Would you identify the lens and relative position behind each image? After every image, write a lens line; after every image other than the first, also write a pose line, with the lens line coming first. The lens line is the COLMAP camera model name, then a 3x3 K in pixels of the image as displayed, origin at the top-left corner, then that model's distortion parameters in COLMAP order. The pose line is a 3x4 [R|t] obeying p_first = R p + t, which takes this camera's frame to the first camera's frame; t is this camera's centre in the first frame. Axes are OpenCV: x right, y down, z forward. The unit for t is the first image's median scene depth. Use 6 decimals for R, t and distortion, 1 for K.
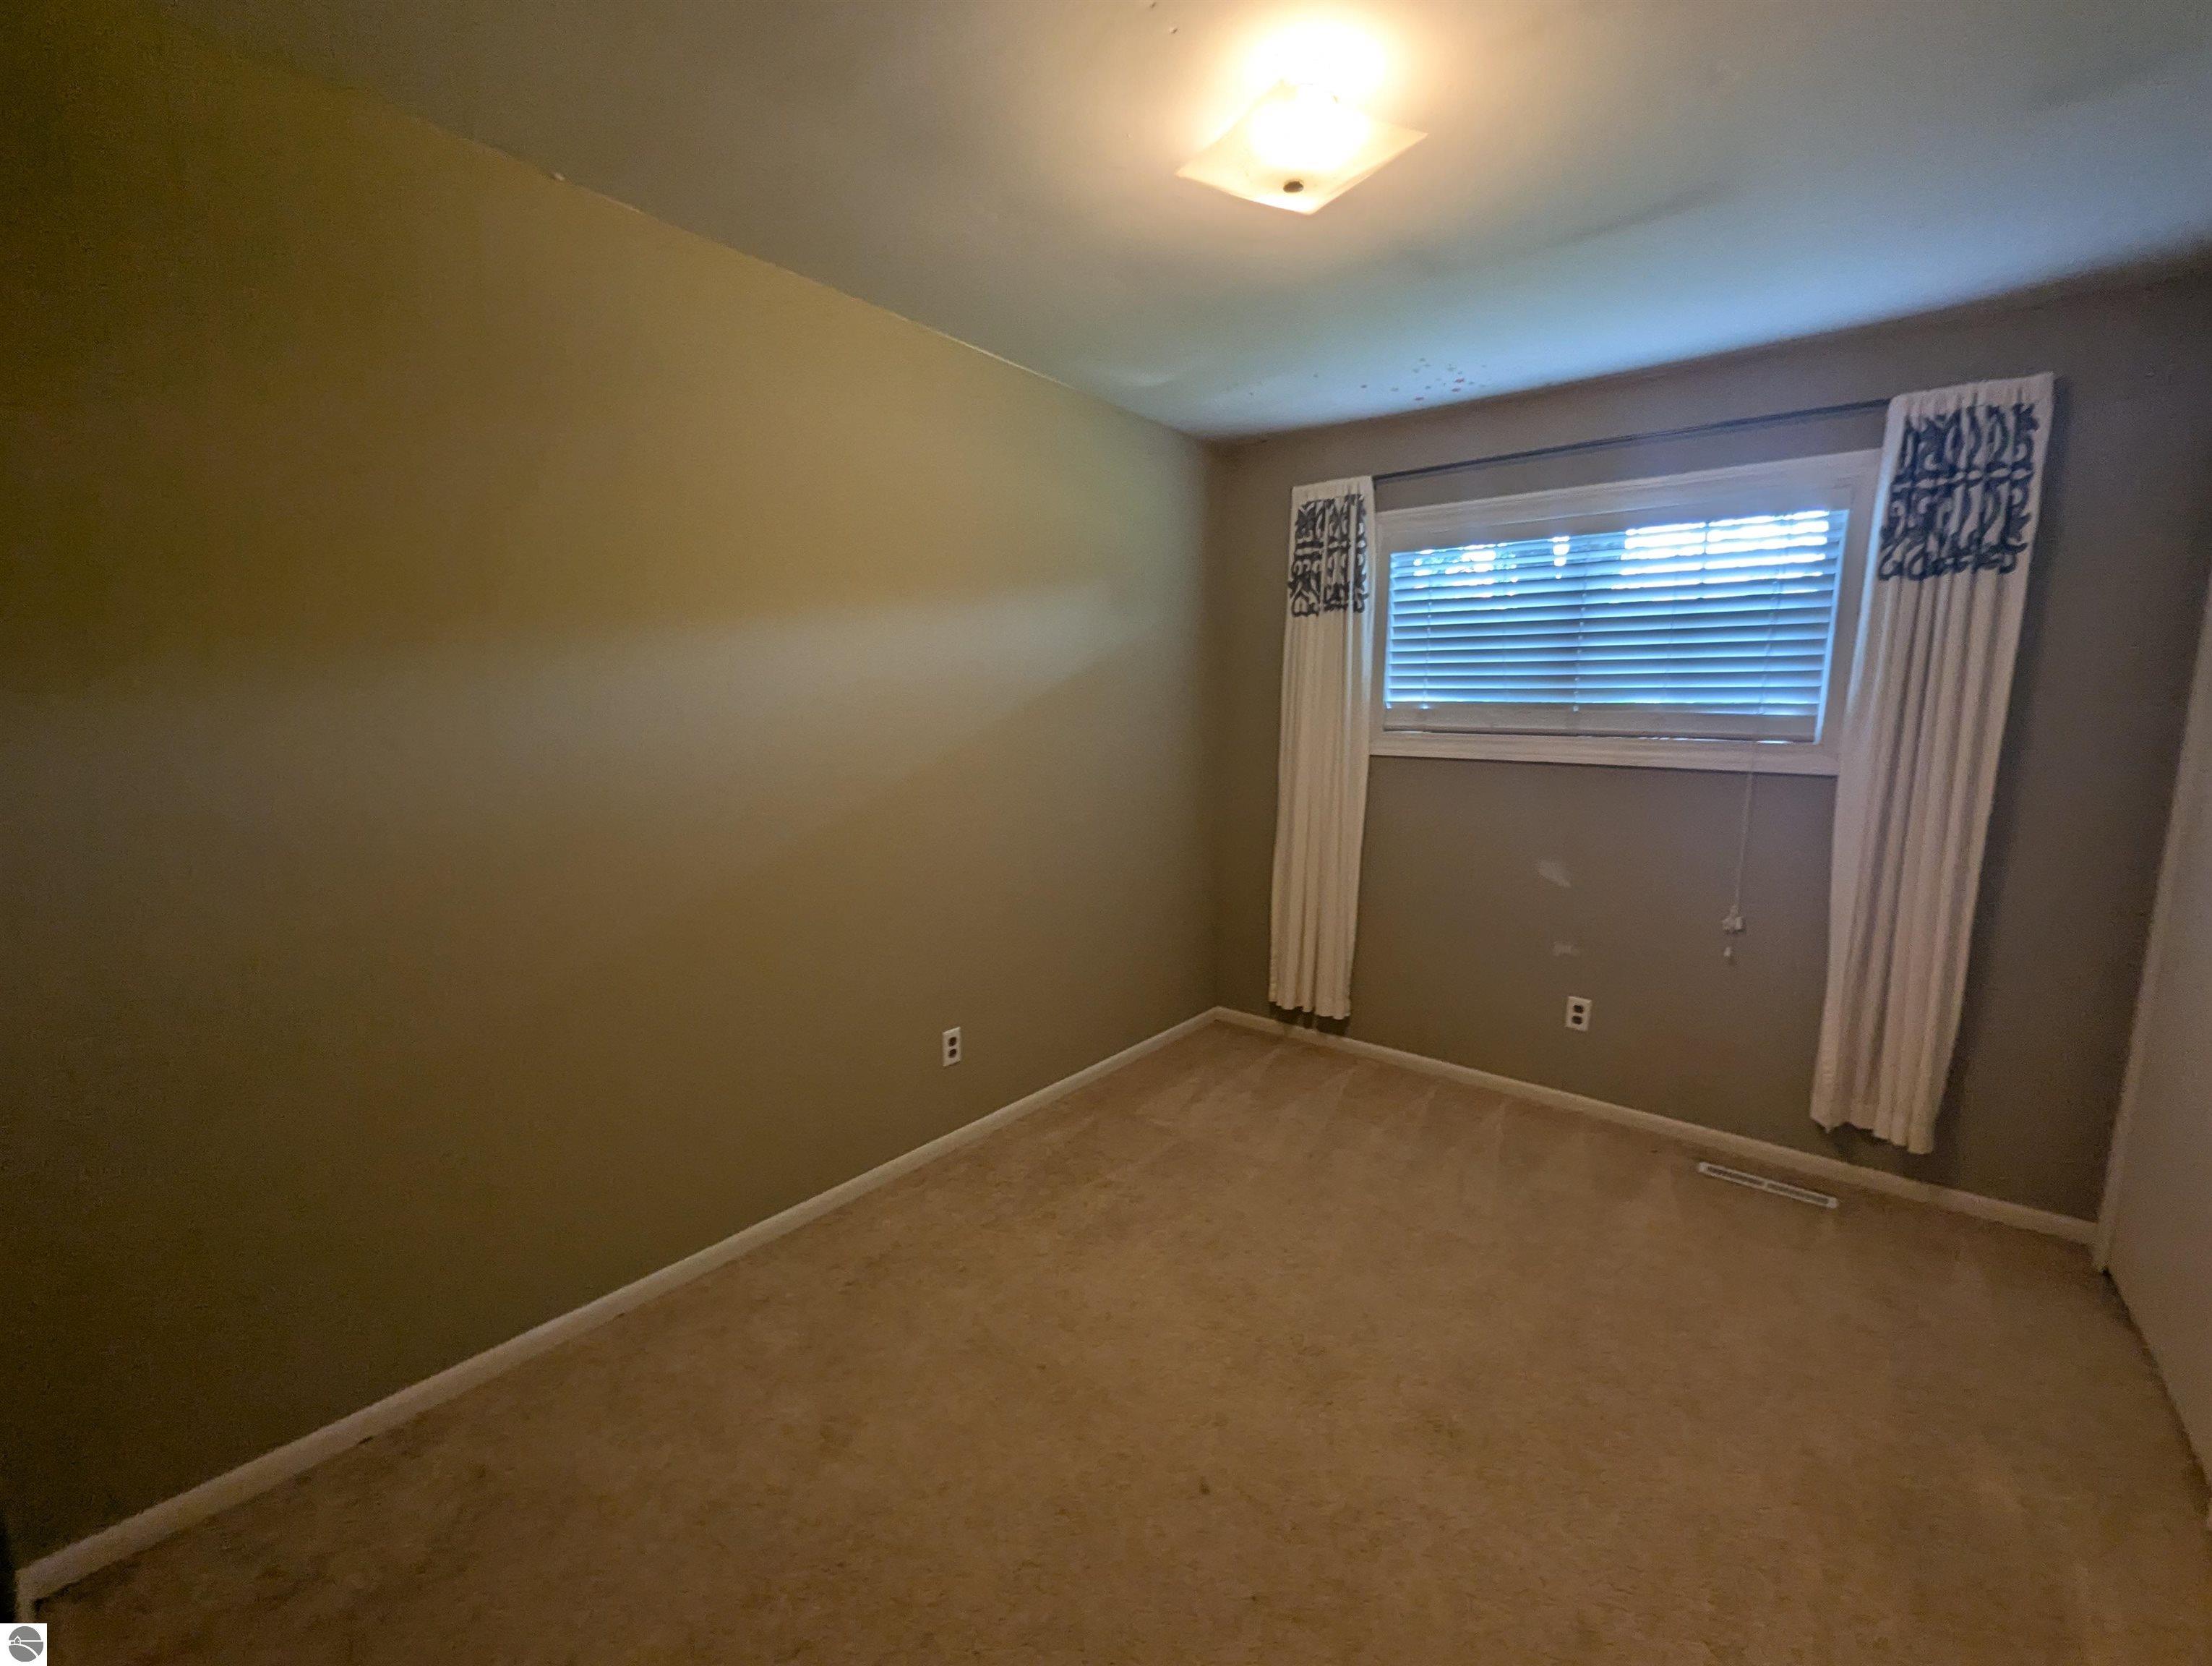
lens RADIAL K [[913.8, 0, 1105.3], [0, 913.8, 827.0], [0, 0, 1]] dist [-0.001046, -0.000129]
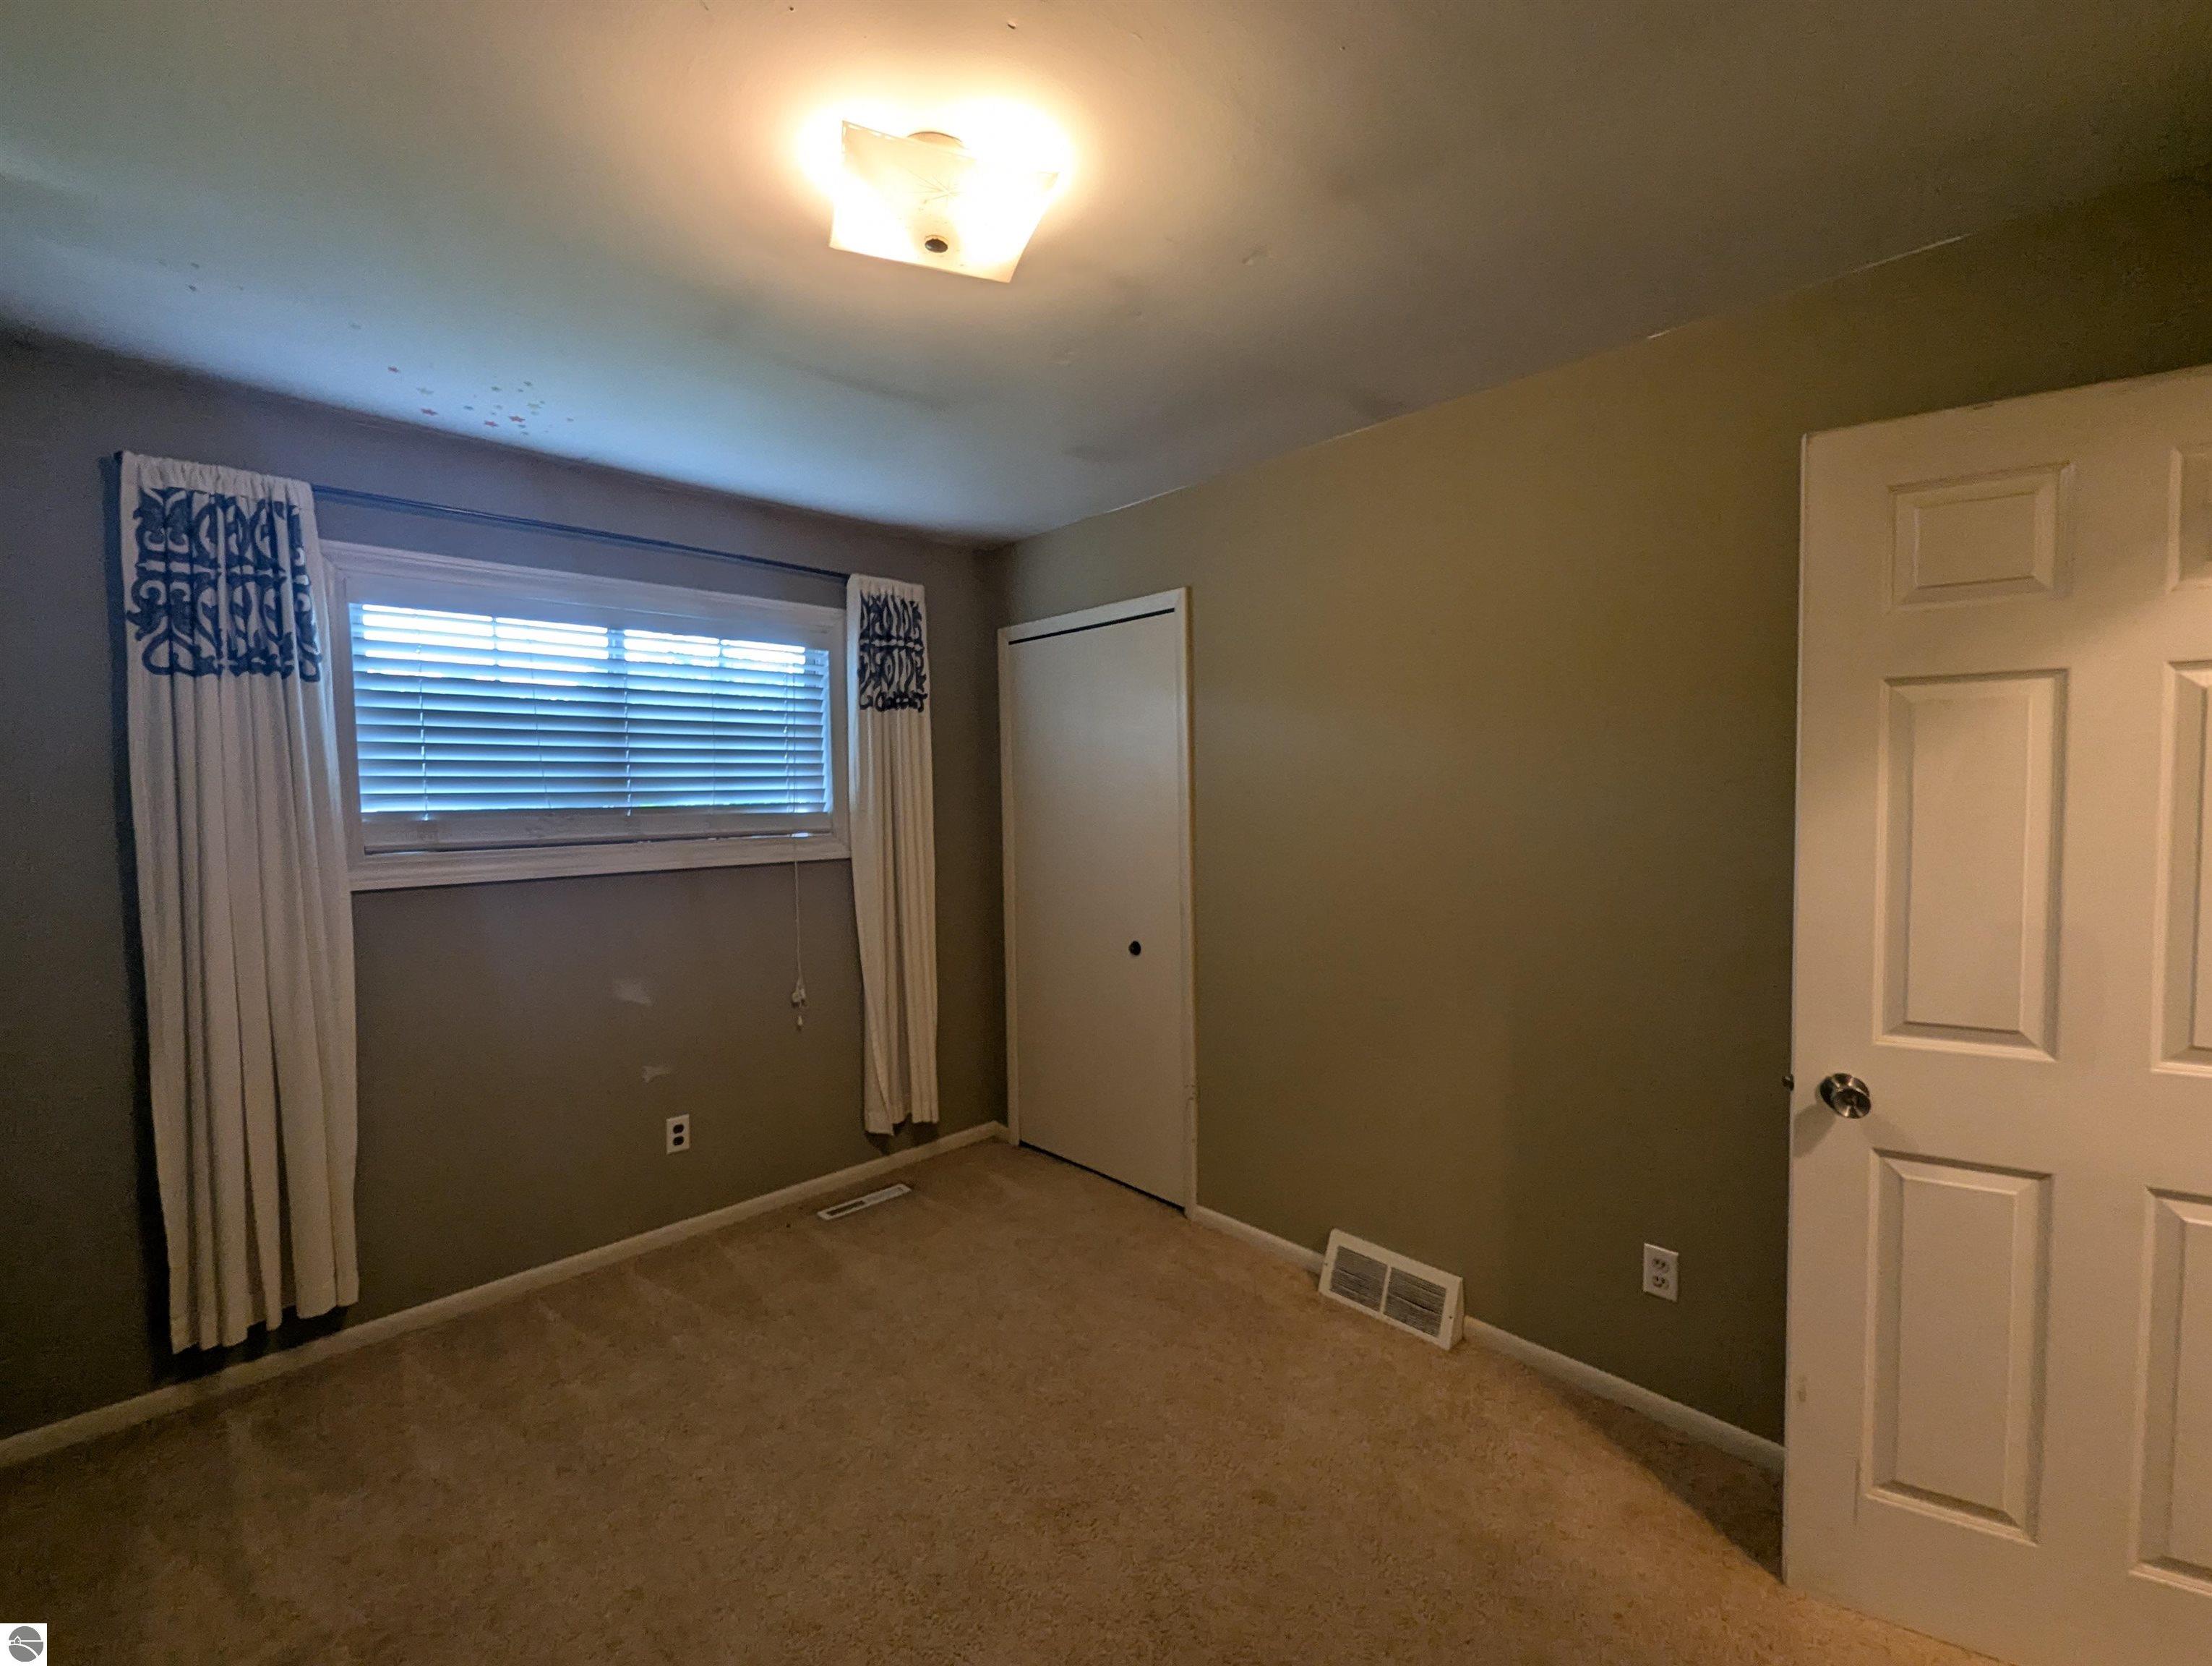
lens RADIAL K [[913.8, 0, 1111.0], [0, 913.8, 826.1], [0, 0, 1]] dist [-0.001046, -0.000129]
pose [[0.128006, -0.050477, 0.990488, -0.343532], [0.149073, 0.988337, 0.031102, -0.072278], [-0.980506, 0.143674, 0.134038, 0.397035]]
